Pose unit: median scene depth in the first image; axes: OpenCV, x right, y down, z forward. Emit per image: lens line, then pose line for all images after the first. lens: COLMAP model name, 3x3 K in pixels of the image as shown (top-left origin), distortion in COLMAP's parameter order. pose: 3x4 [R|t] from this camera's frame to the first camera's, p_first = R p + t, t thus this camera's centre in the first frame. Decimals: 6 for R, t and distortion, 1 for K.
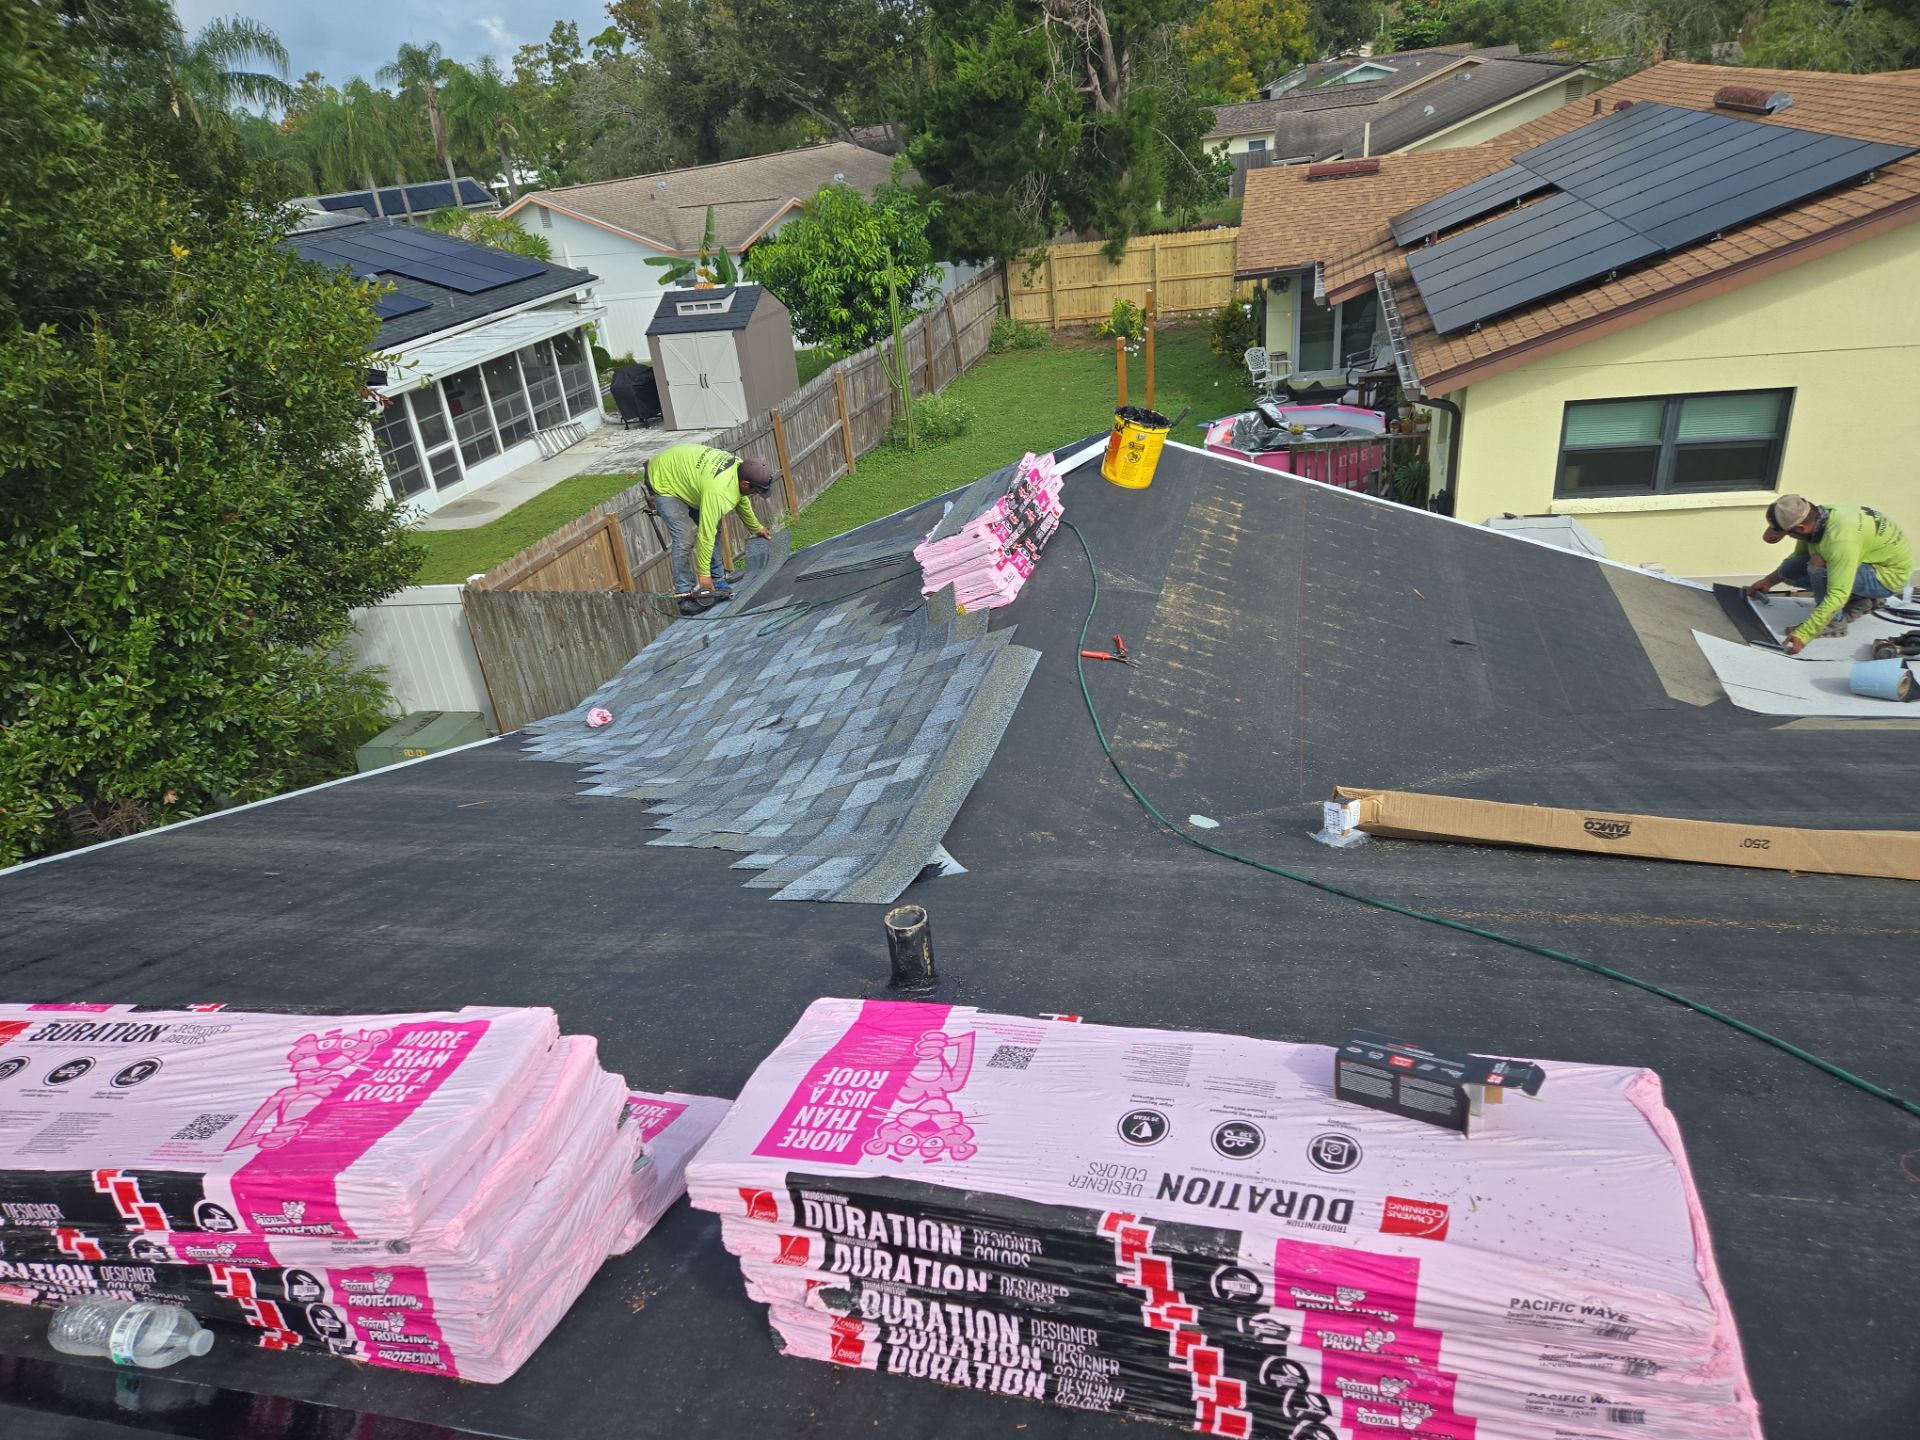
lens RADIAL K [[1260.7, 0, 960.0], [0, 1260.7, 720.0], [0, 0, 1]] dist [0.070730, -0.067426]
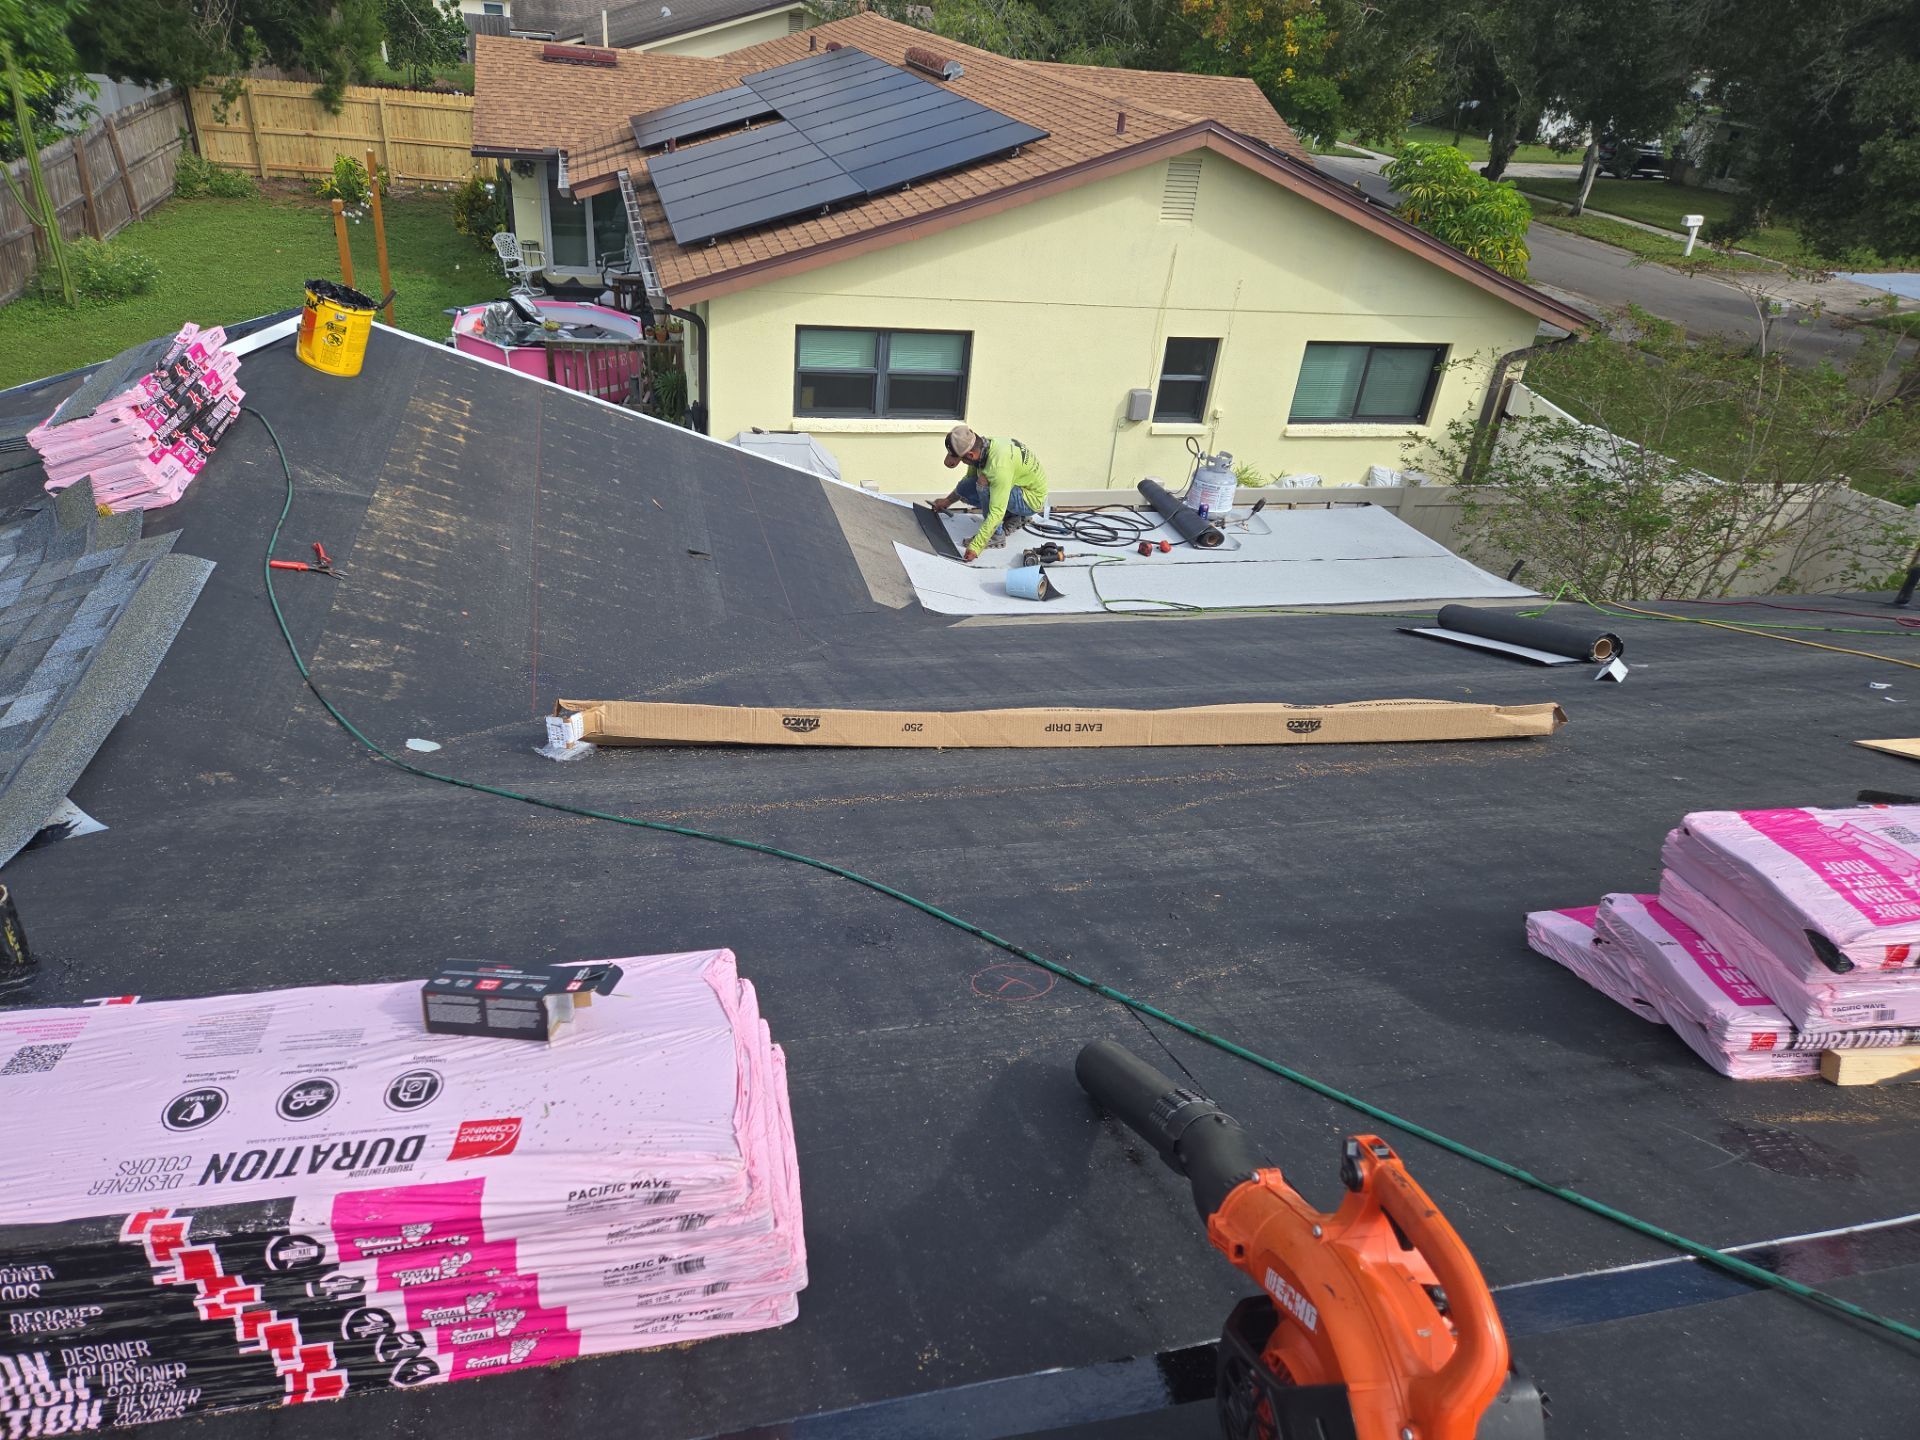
lens RADIAL K [[1260.7, 0, 960.0], [0, 1260.7, 720.0], [0, 0, 1]] dist [0.070730, -0.067426]
pose [[0.860297, -0.068649, 0.505149, 0.049518], [0.031164, 0.996120, 0.082297, -0.002836], [-0.508839, -0.055057, 0.859099, -0.010420]]
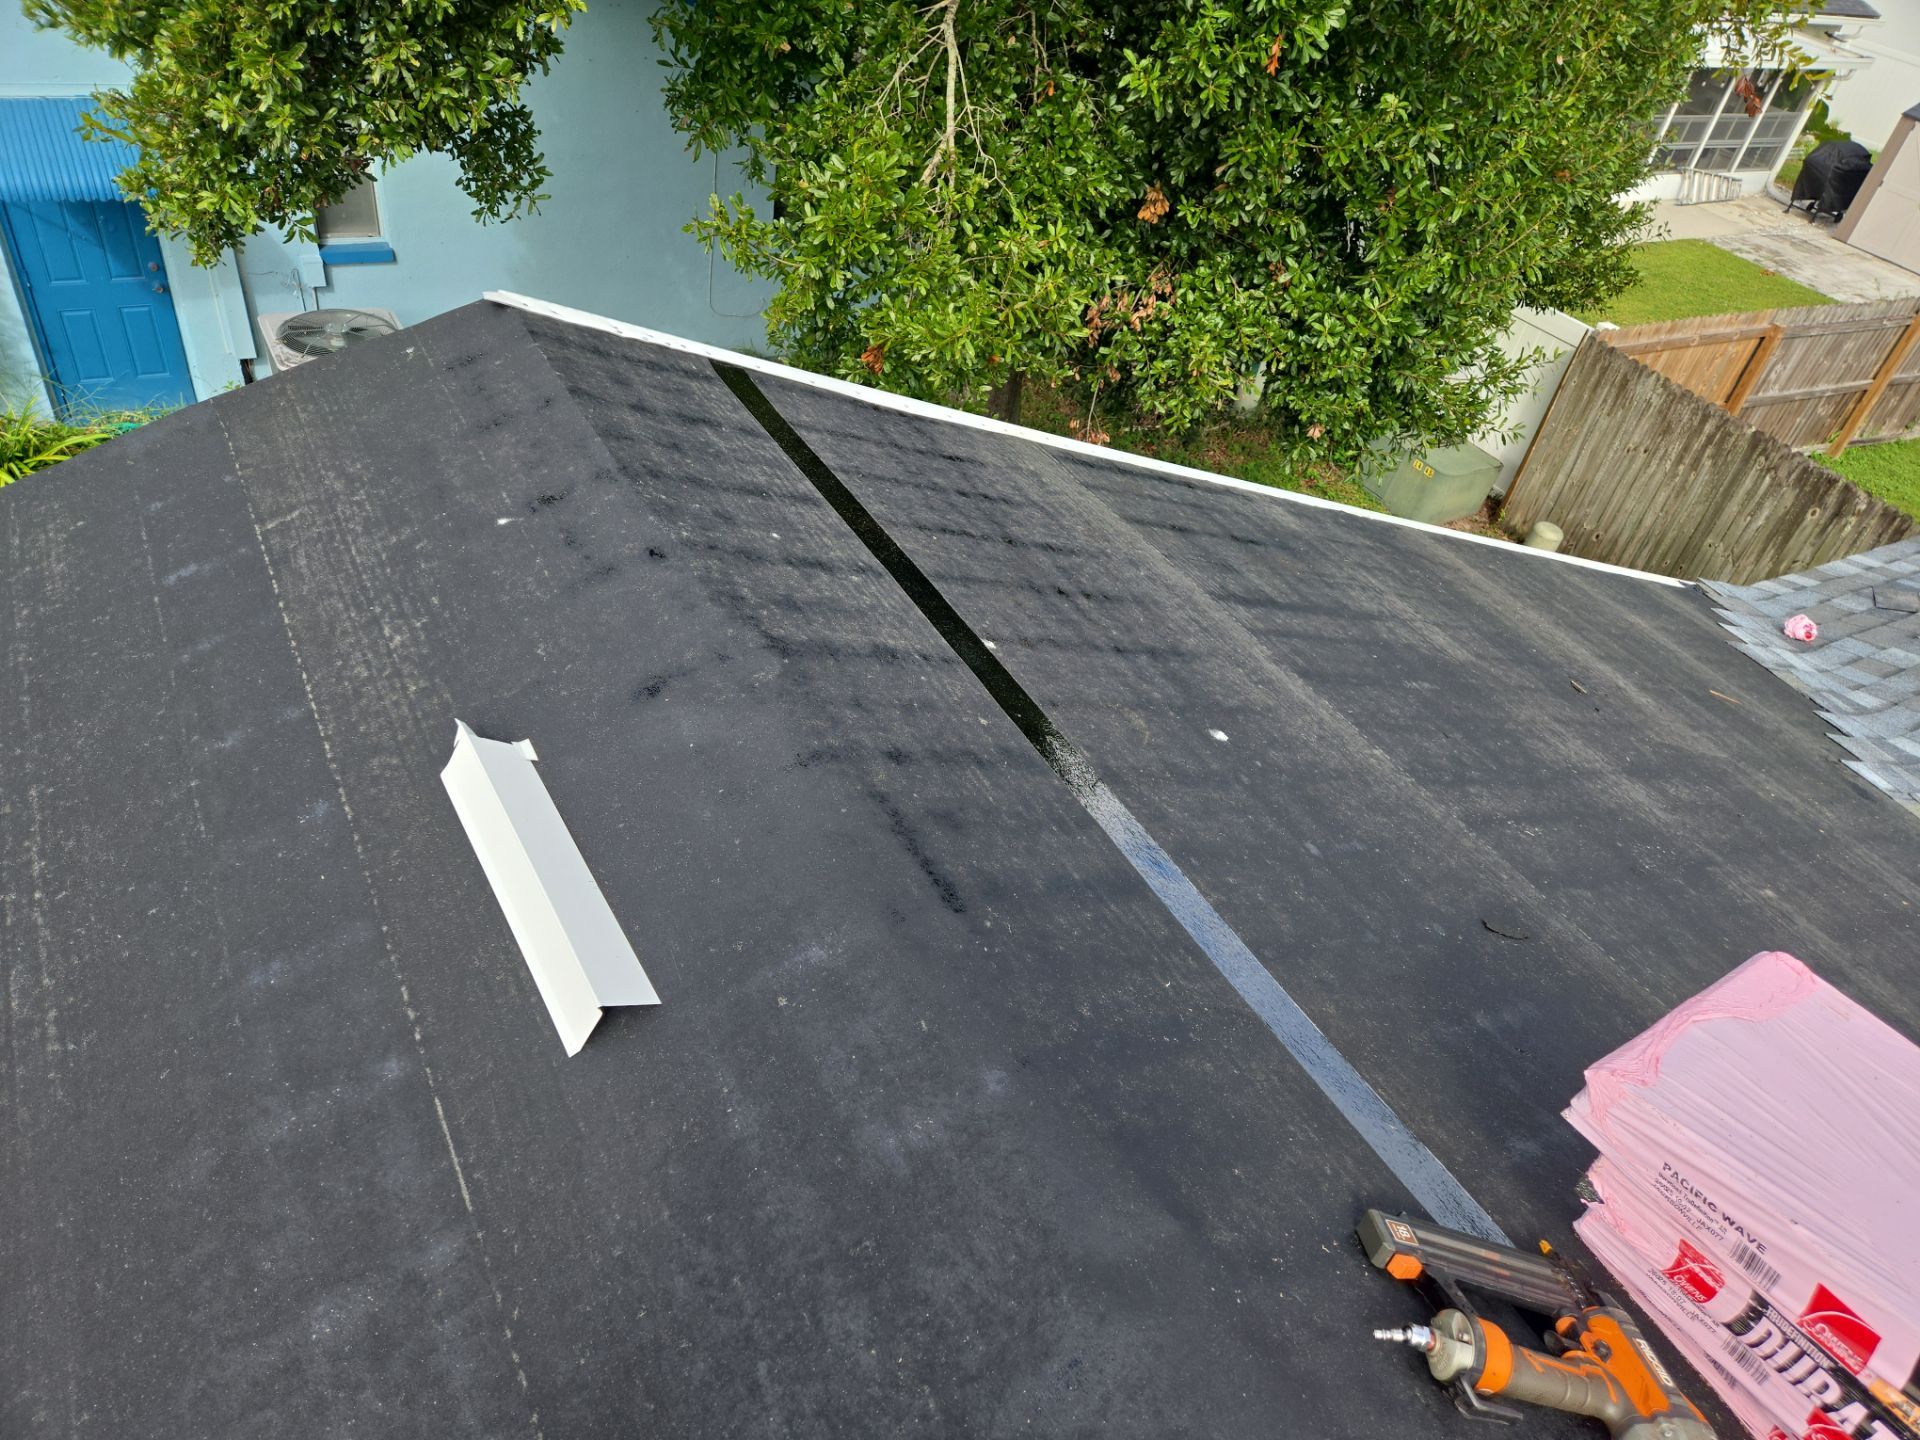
lens RADIAL K [[1260.7, 0, 960.0], [0, 1260.7, 720.0], [0, 0, 1]] dist [0.070730, -0.067426]
pose [[0.671207, 0.623032, -0.401637, -0.255833], [-0.516136, 0.781708, 0.350053, 0.030050], [0.532057, -0.027659, 0.846256, 0.046647]]
